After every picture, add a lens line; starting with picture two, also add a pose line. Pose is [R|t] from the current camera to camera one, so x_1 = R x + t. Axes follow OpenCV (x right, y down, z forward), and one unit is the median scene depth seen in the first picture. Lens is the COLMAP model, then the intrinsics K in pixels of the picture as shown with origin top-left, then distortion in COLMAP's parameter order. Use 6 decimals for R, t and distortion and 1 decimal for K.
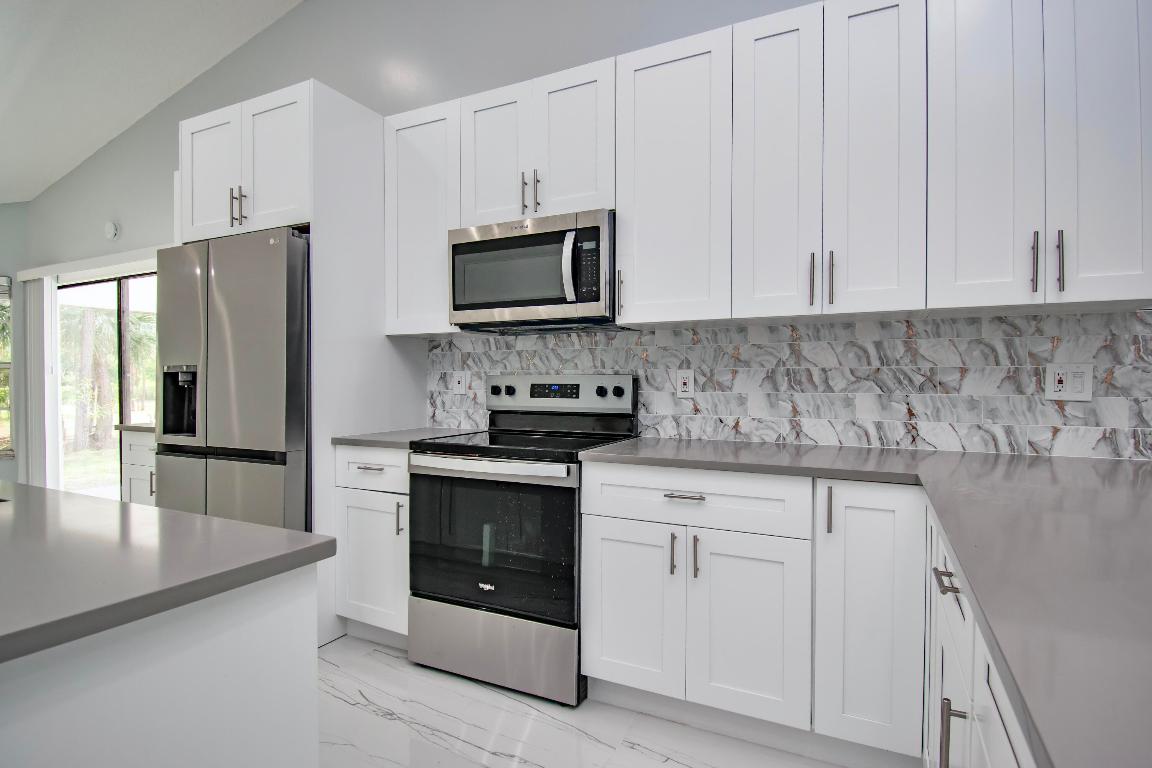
lens RADIAL K [[580.4, 0, 576.0], [0, 580.4, 384.0], [0, 0, 1]] dist [-0.001037, -0.000287]
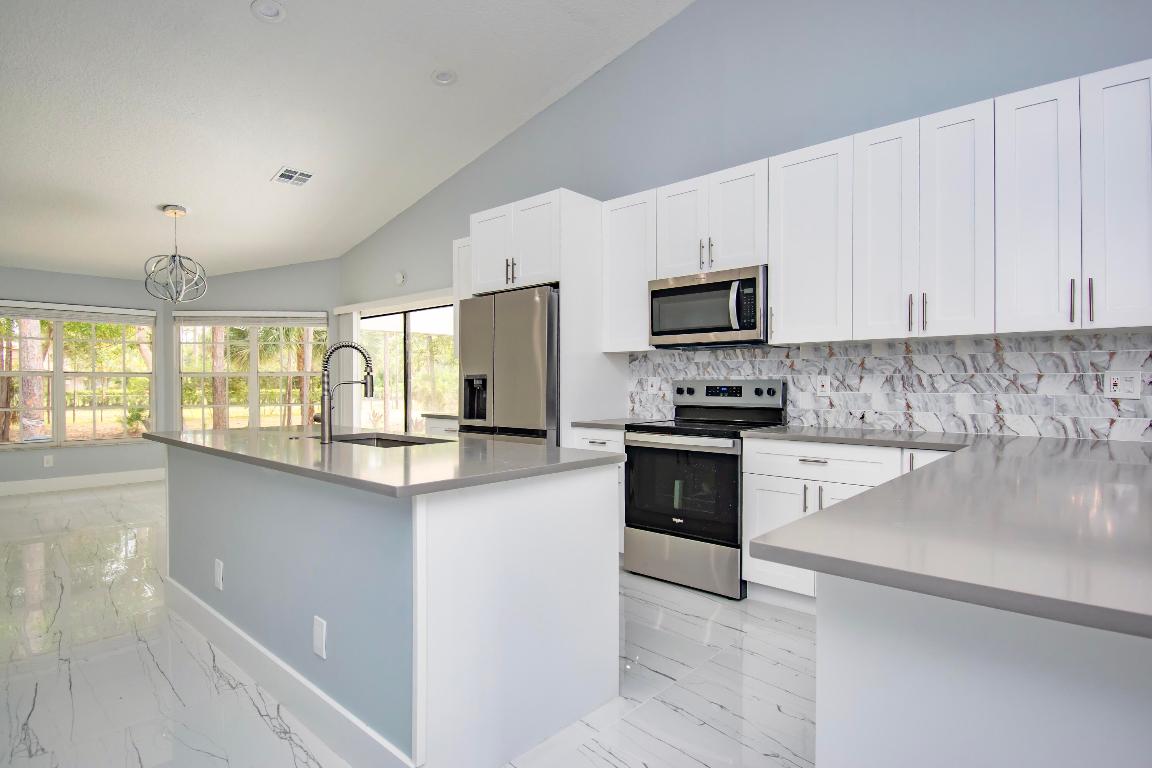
lens RADIAL K [[592.4, 0, 576.0], [0, 592.4, 384.0], [0, 0, 1]] dist [0.003511, 0.000269]
pose [[0.962192, -0.001155, -0.272371, 0.010679], [-0.000341, 0.999985, -0.005445, 0.002379], [0.272373, 0.005332, 0.962177, -0.523775]]
